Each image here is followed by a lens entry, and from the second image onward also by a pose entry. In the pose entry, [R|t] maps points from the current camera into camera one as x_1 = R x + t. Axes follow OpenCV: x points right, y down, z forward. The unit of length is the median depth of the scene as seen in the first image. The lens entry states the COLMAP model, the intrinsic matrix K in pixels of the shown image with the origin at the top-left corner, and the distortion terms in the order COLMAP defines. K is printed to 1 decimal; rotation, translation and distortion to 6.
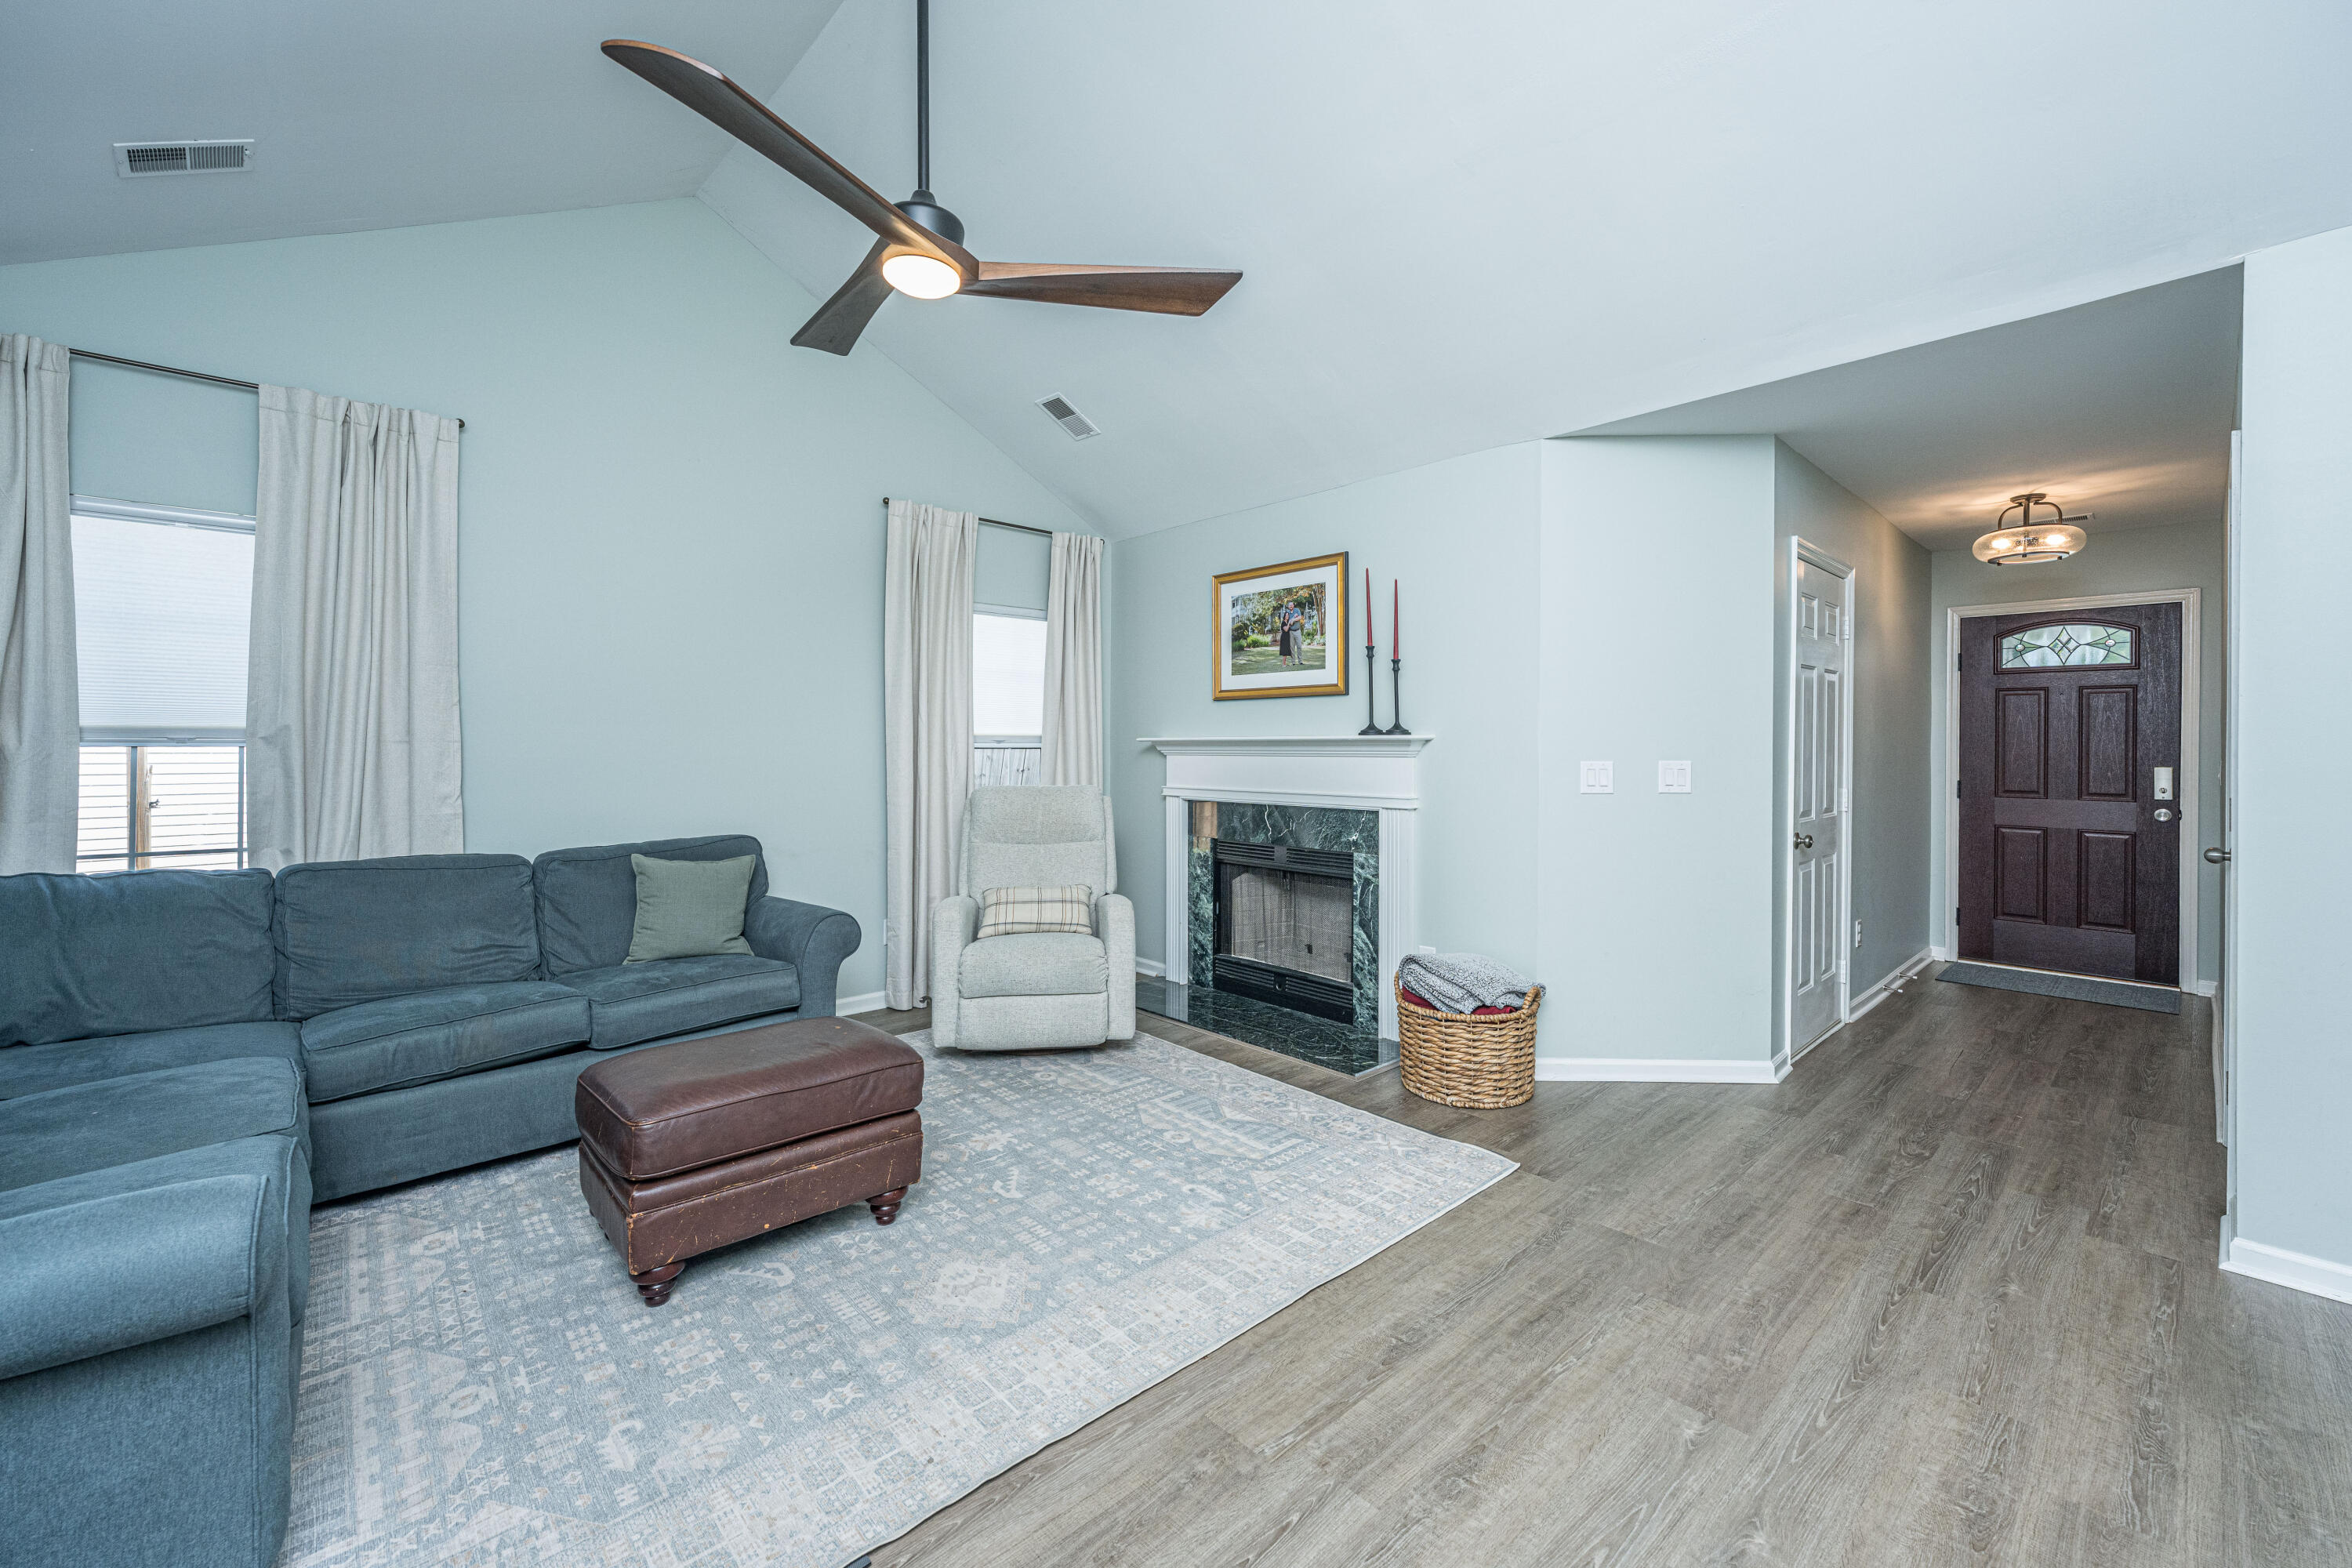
lens RADIAL K [[935.4, 0, 1176.2], [0, 935.4, 766.9], [0, 0, 1]] dist [-0.000632, -0.000410]
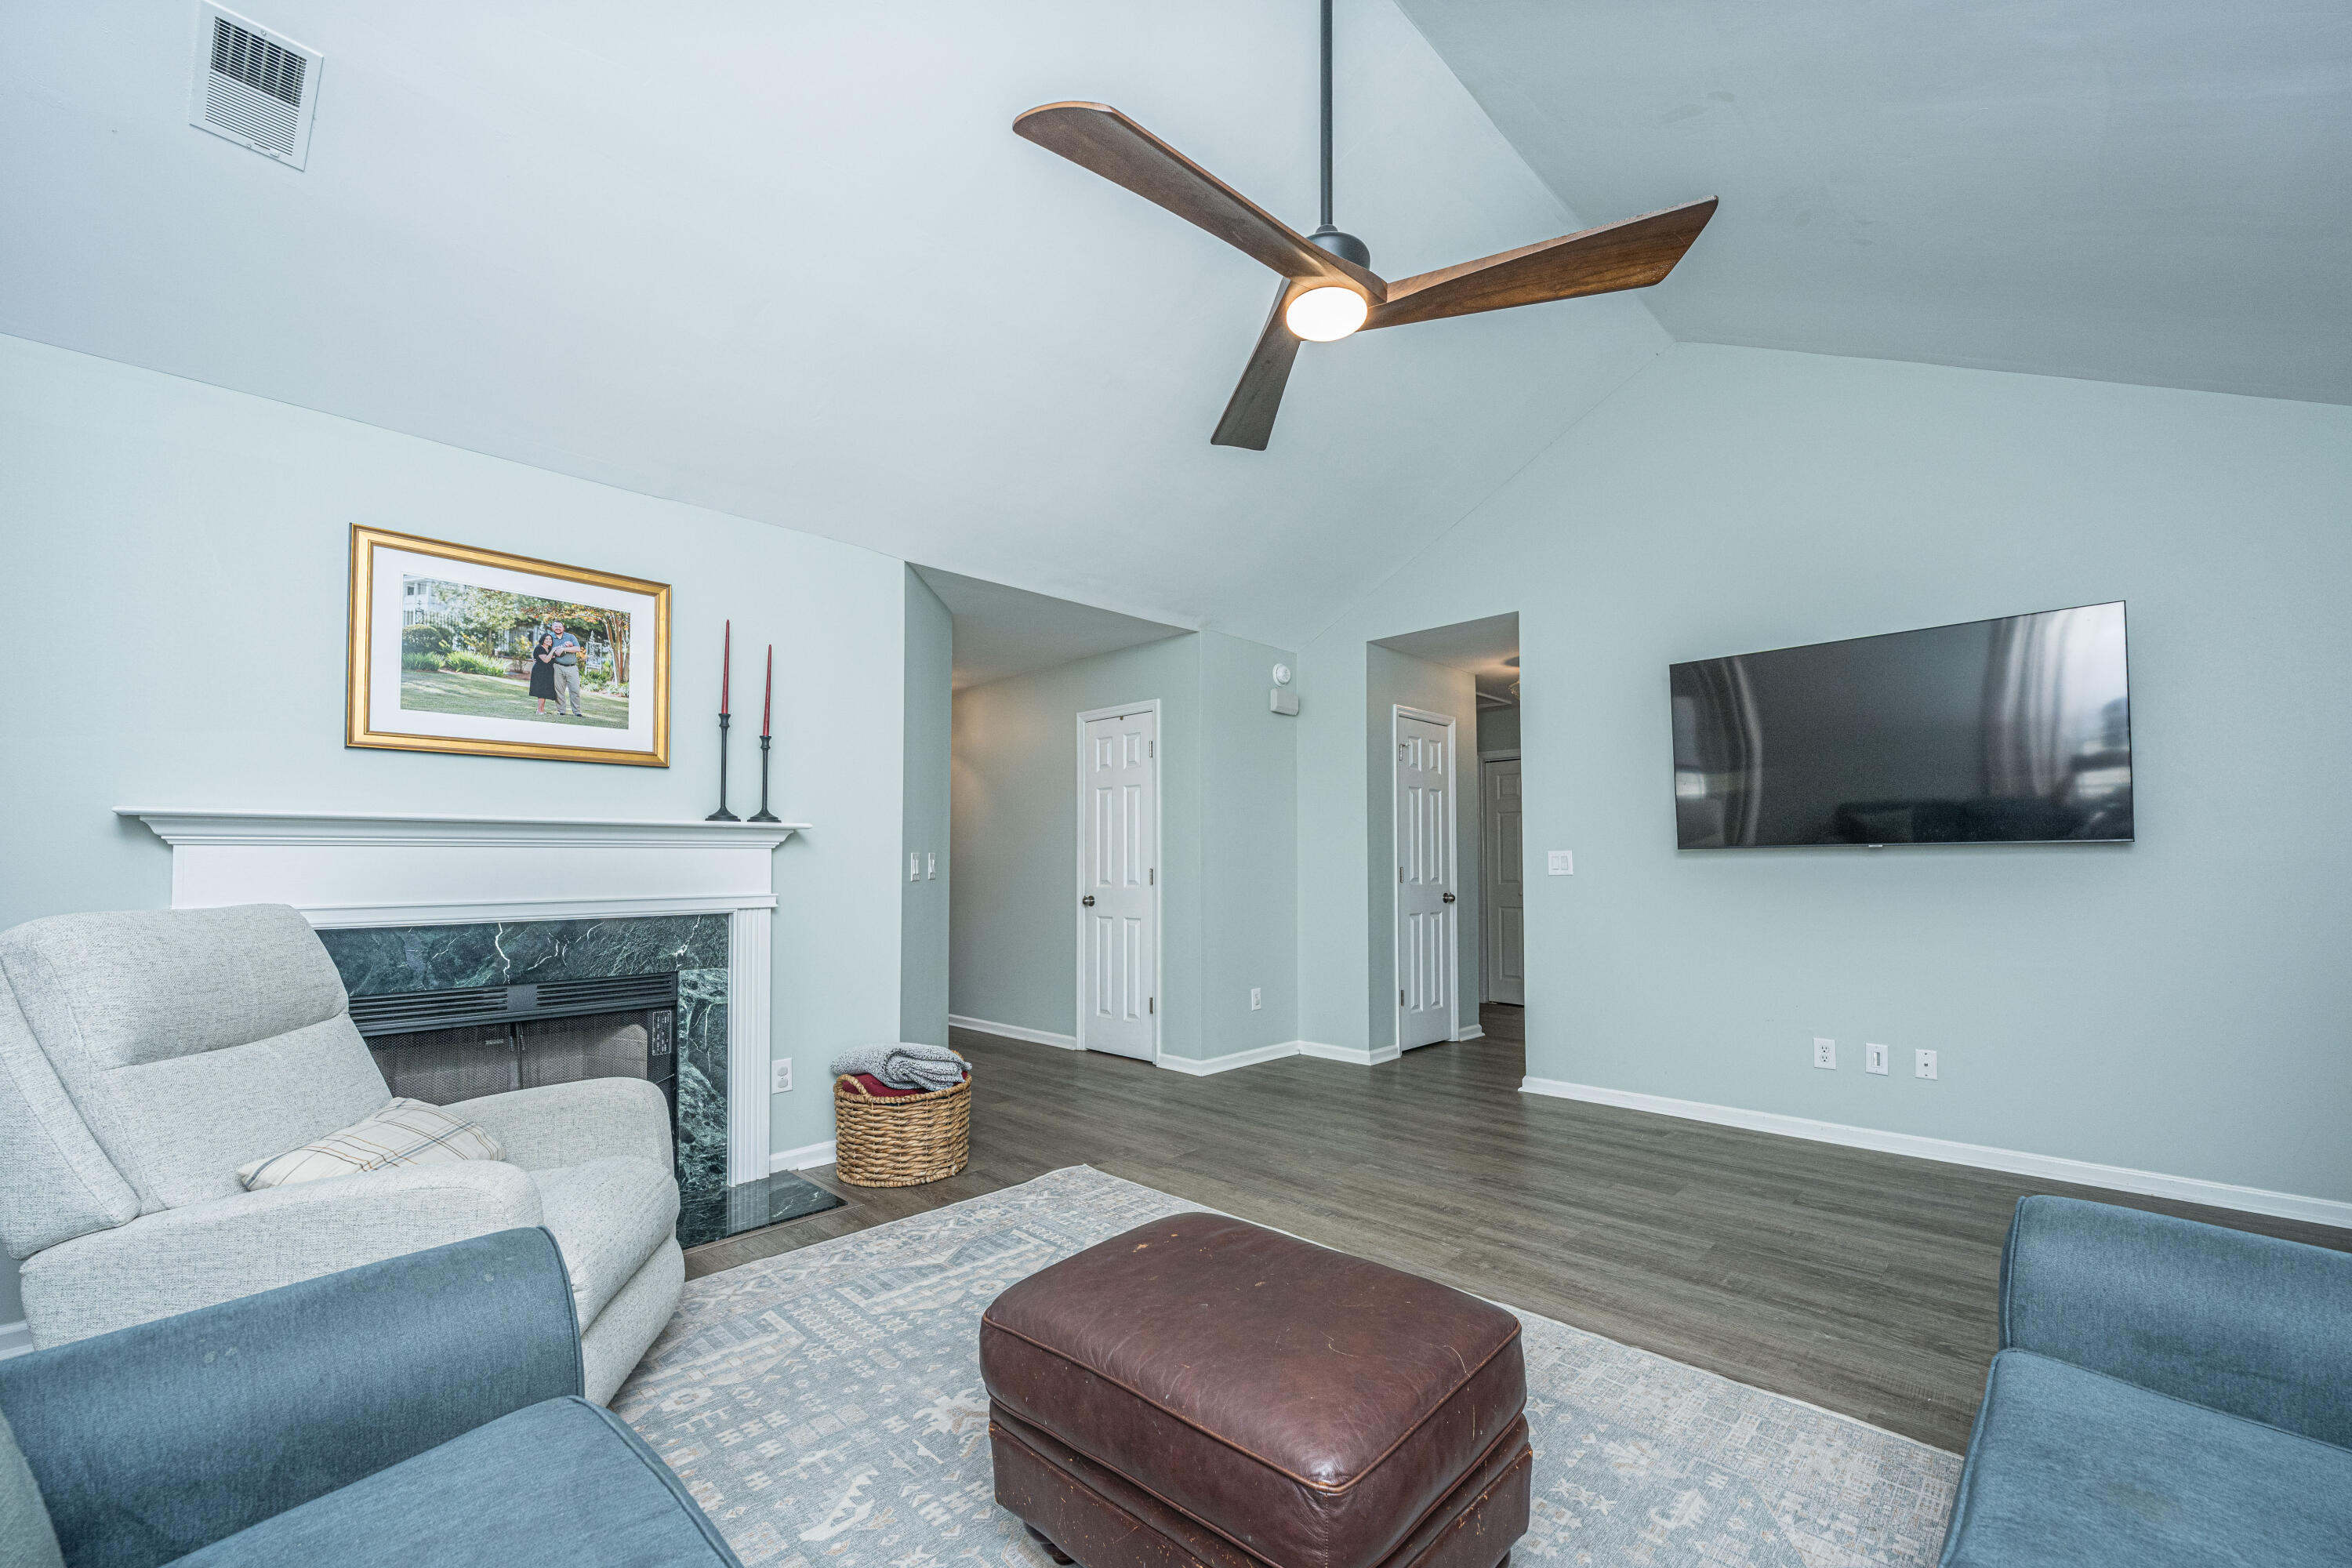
lens RADIAL K [[956.7, 0, 1171.8], [0, 956.7, 857.1], [0, 0, 1]] dist [-0.000156, -0.000167]
pose [[-0.042765, 0.004547, 0.999075, -0.629593], [0.026208, 0.999651, -0.003428, 0.010190], [-0.998741, 0.026038, -0.042869, 0.621671]]
